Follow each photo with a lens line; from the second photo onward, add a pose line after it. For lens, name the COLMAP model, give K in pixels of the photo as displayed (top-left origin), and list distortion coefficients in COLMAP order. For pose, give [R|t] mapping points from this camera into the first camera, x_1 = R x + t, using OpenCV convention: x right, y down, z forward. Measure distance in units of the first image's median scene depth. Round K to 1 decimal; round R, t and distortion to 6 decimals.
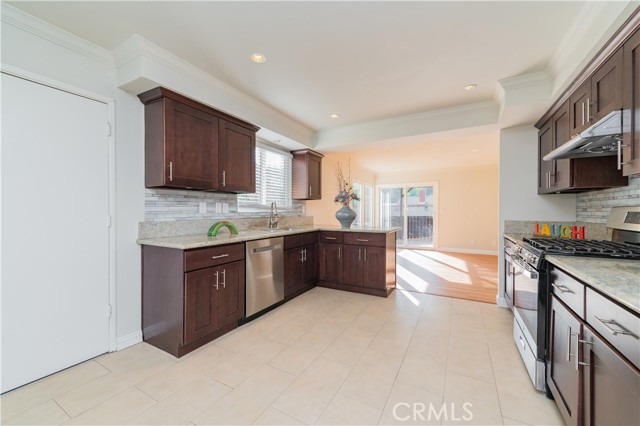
lens RADIAL K [[250.8, 0, 318.4], [0, 250.8, 214.8], [0, 0, 1]] dist [0.009996, -0.001280]
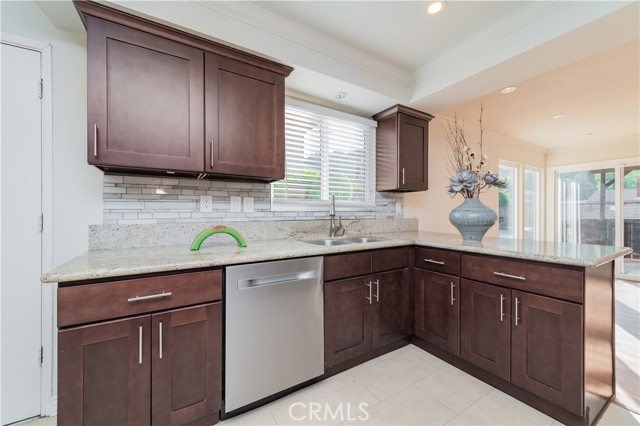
lens RADIAL K [[250.8, 0, 322.7], [0, 250.8, 213.5], [0, 0, 1]] dist [0.009996, -0.001280]
pose [[0.877361, 0.002122, -0.479825, 0.100279], [-0.006208, 0.999957, -0.006929, -0.000827], [0.479790, 0.009058, 0.877337, 0.453671]]
